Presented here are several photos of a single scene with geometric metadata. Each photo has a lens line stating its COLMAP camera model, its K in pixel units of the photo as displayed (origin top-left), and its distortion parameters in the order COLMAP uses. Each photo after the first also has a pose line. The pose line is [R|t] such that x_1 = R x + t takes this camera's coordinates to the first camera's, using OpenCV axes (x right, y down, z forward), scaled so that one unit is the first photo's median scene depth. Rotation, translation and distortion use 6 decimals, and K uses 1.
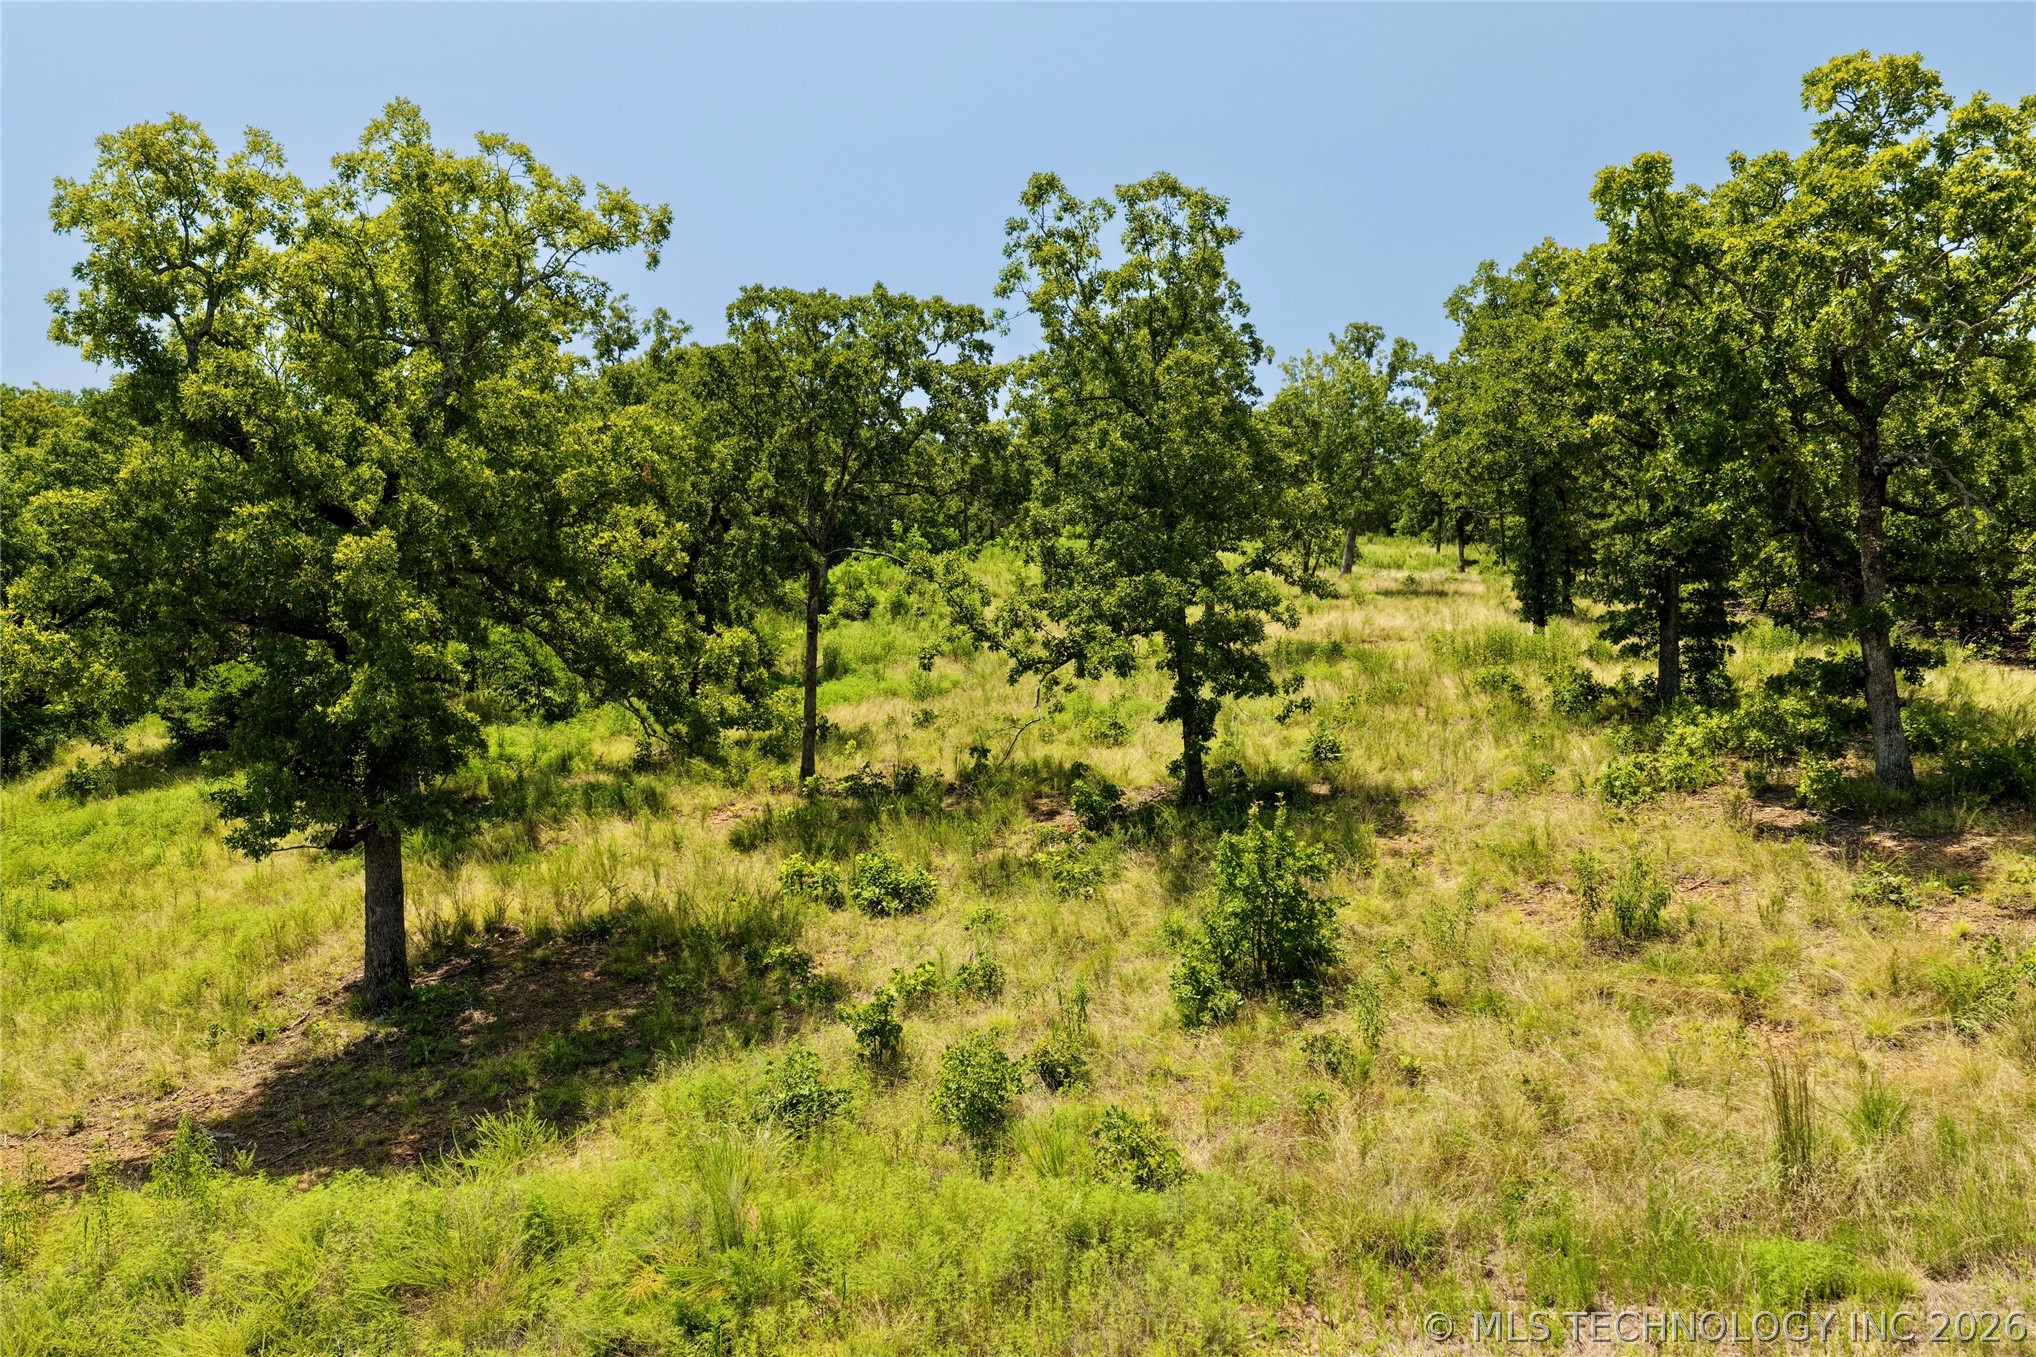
lens RADIAL K [[1720.2, 0, 1018.0], [0, 1720.2, 678.5], [0, 0, 1]] dist [-0.010859, 0.044848]
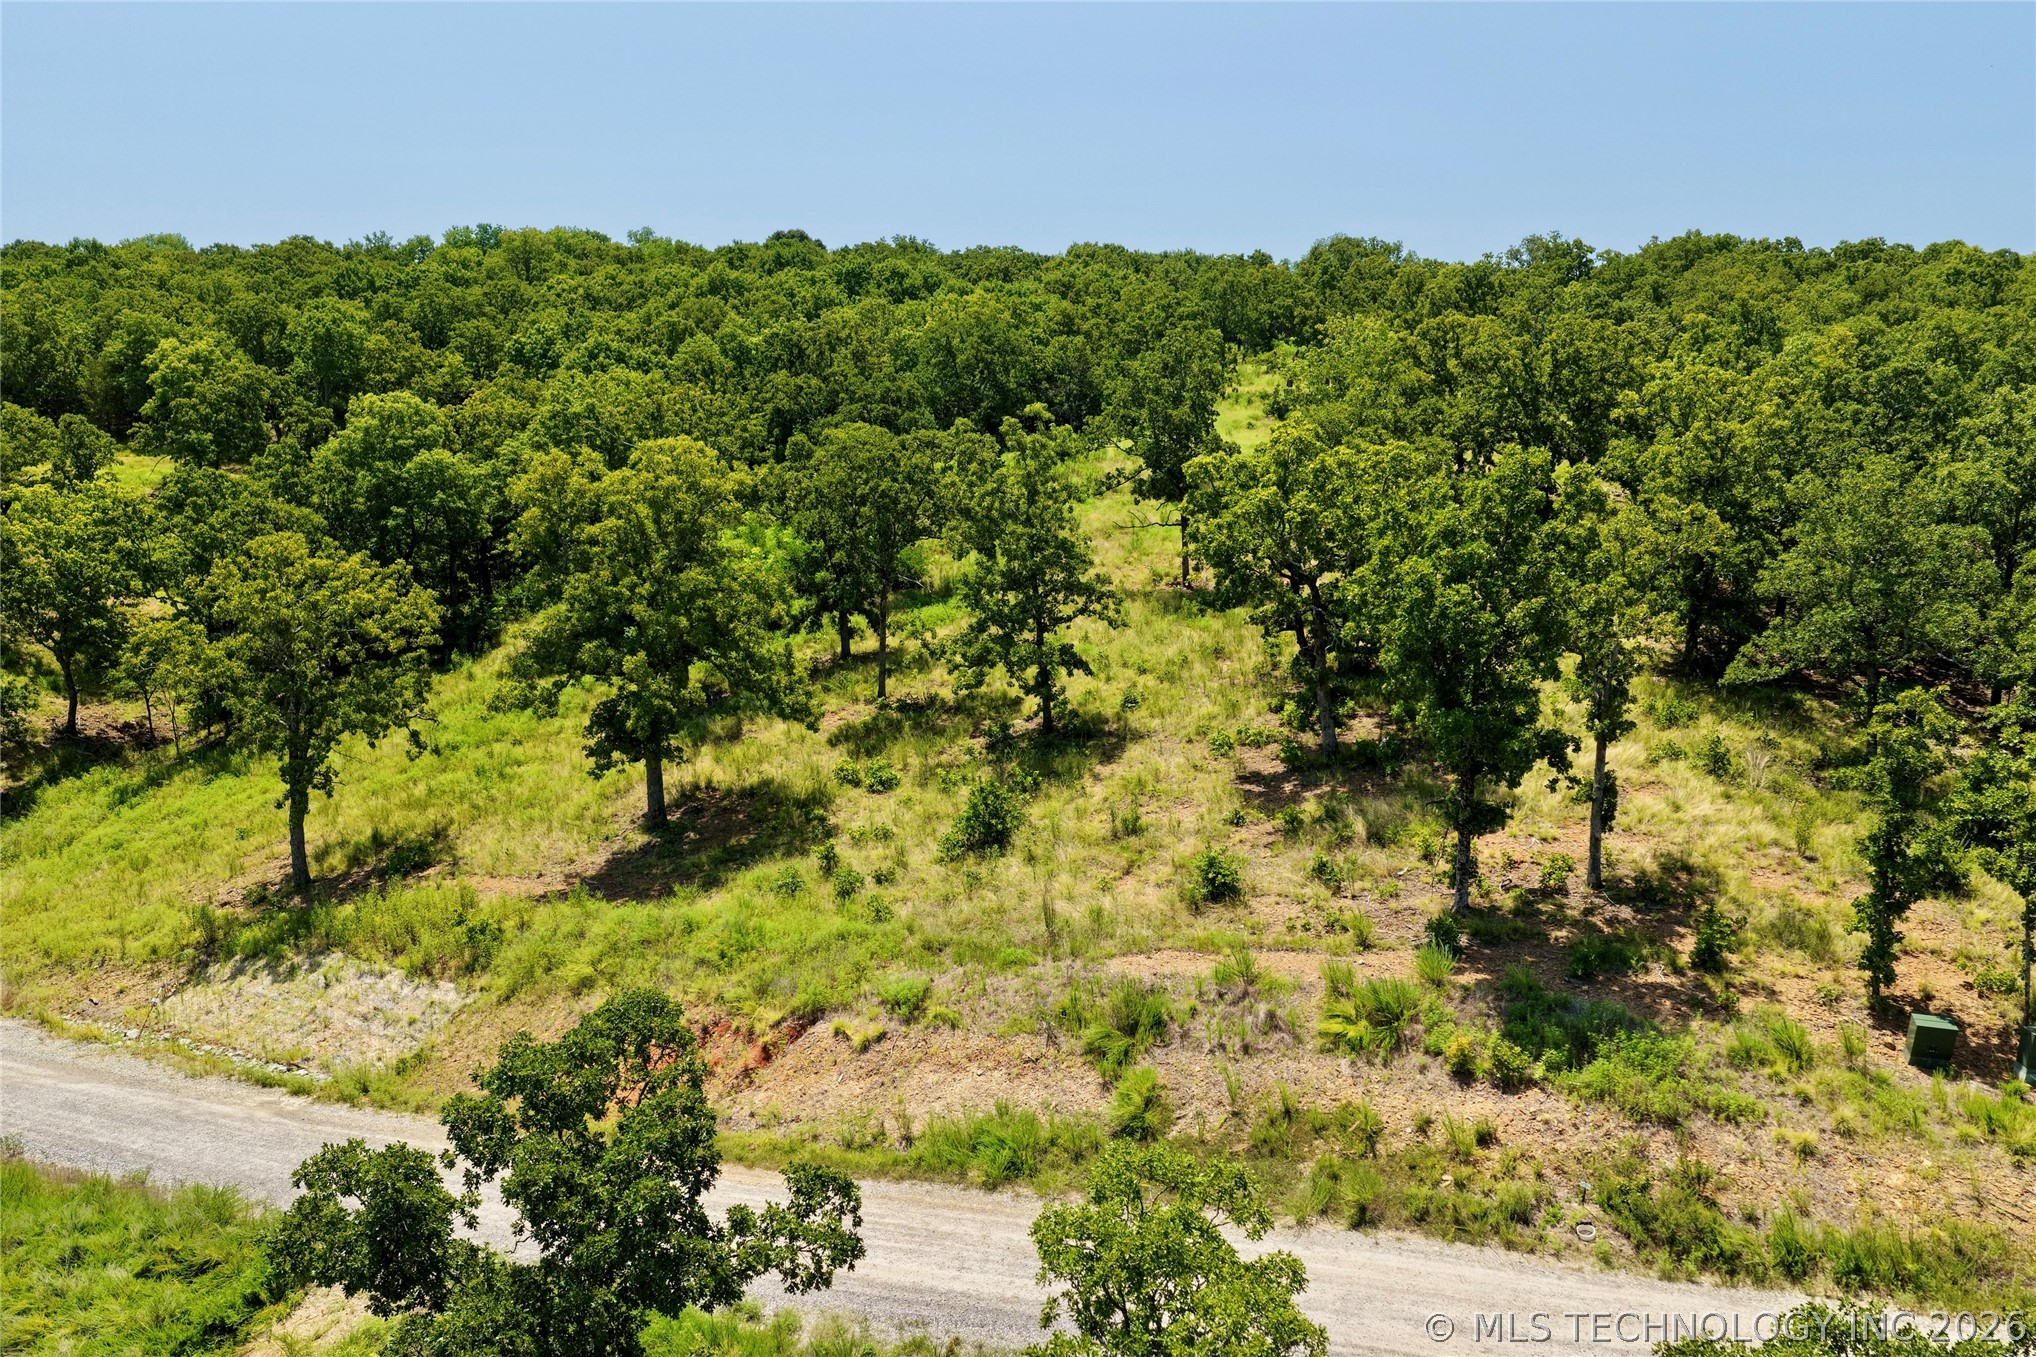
lens RADIAL K [[1699.4, 0, 1018.0], [0, 1699.4, 678.5], [0, 0, 1]] dist [-0.027487, -0.001072]
pose [[0.981259, 0.023793, -0.191219, 0.522793], [0.007574, 0.986819, 0.161650, -0.359899], [0.192545, -0.160069, 0.968145, -1.049427]]
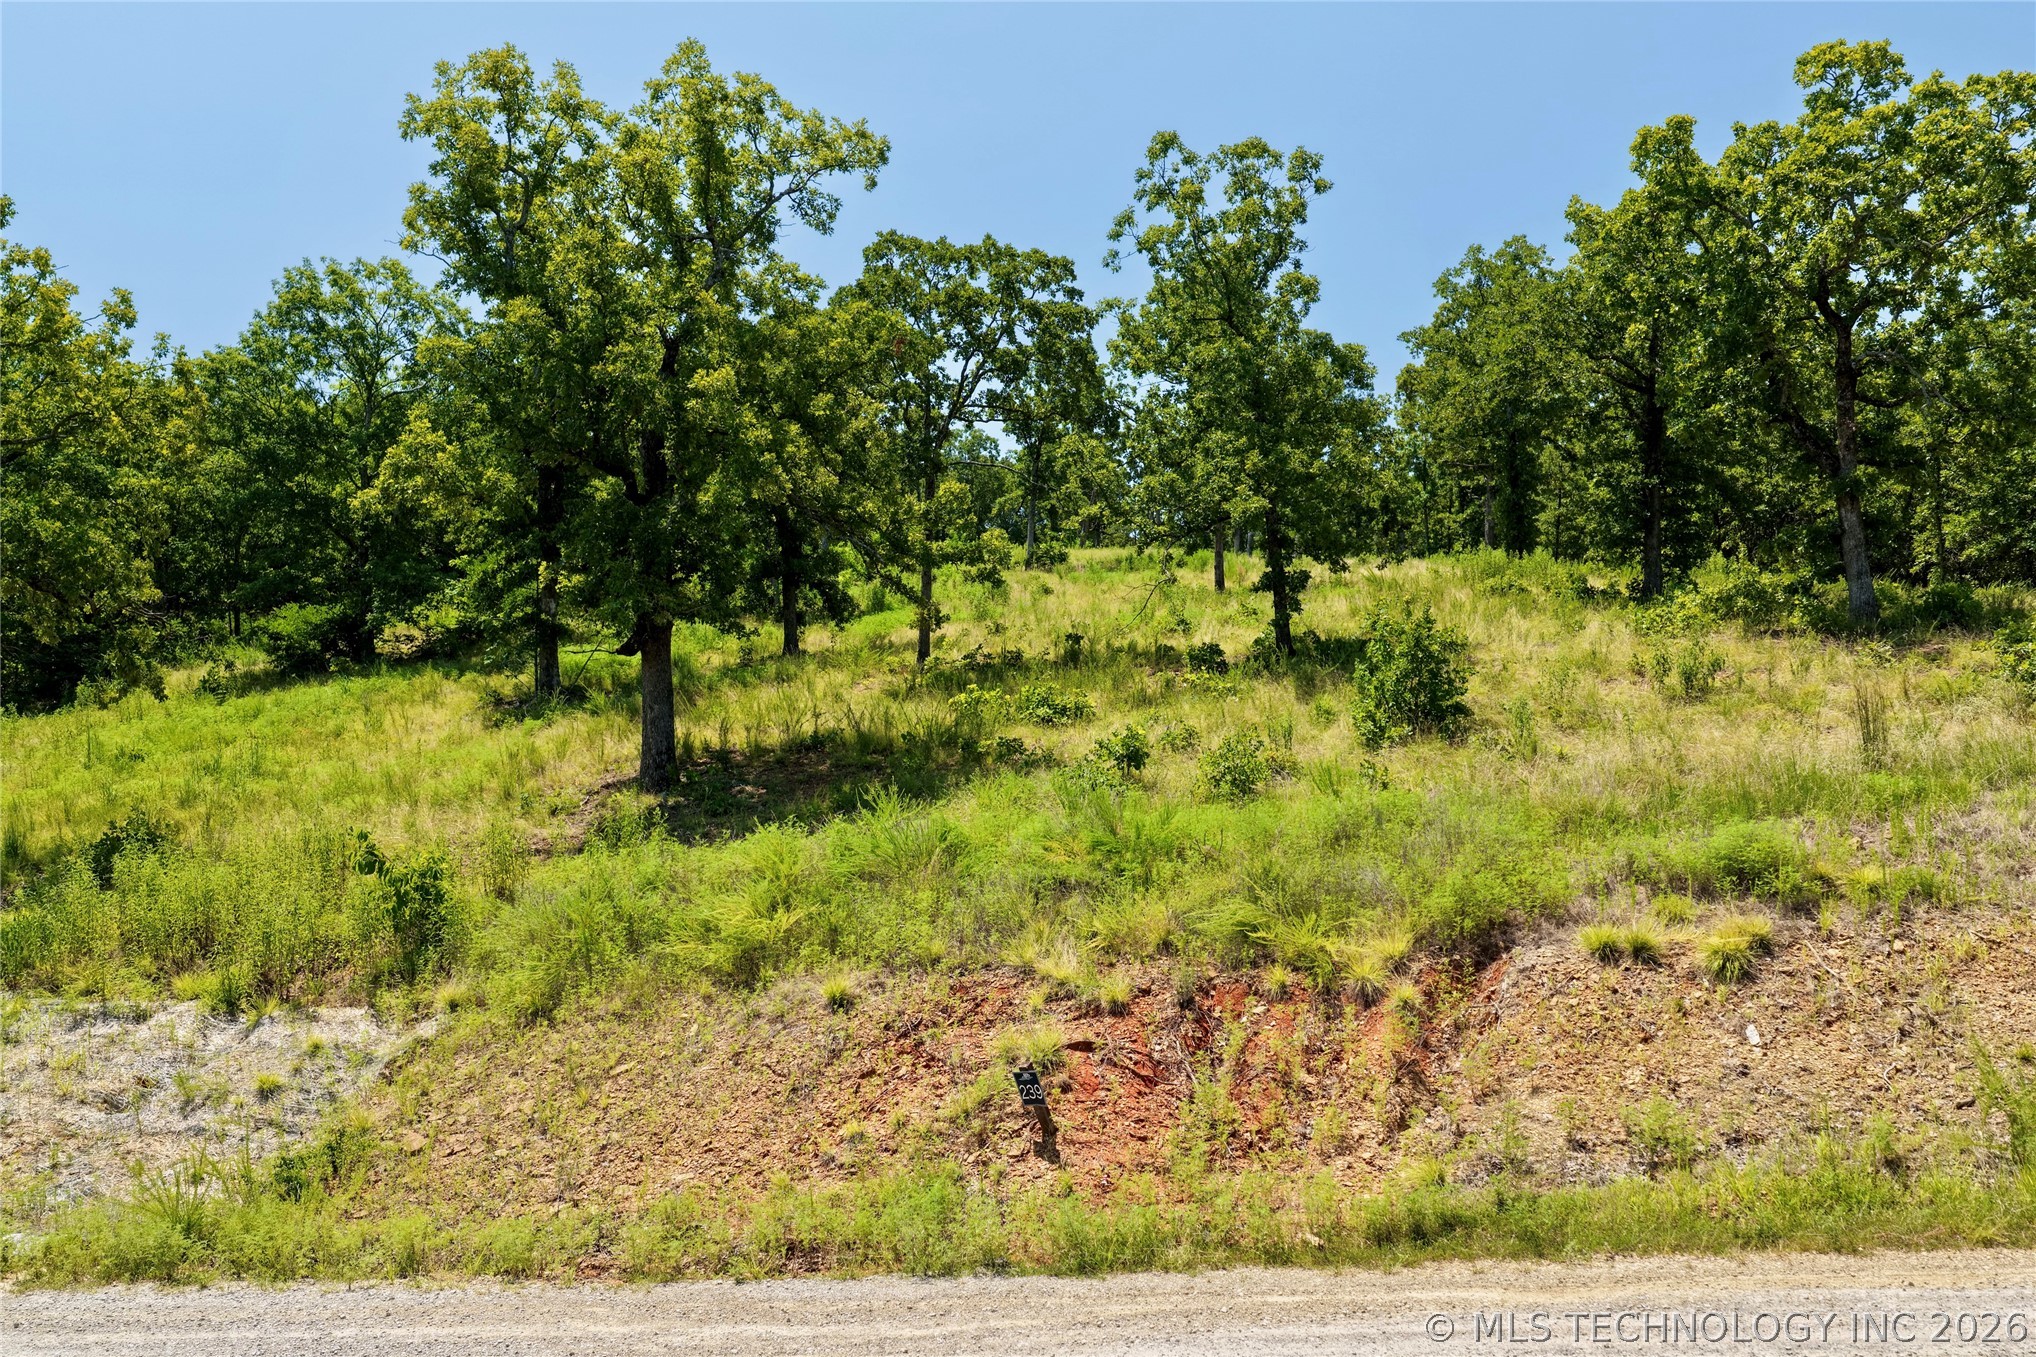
lens RADIAL K [[1720.2, 0, 1018.0], [0, 1720.2, 678.5], [0, 0, 1]] dist [-0.010859, 0.044848]
pose [[0.997333, 0.006824, 0.072665, -0.198490], [-0.004854, 0.999617, -0.027252, 0.139867], [-0.072823, 0.026827, 0.996984, -0.208760]]
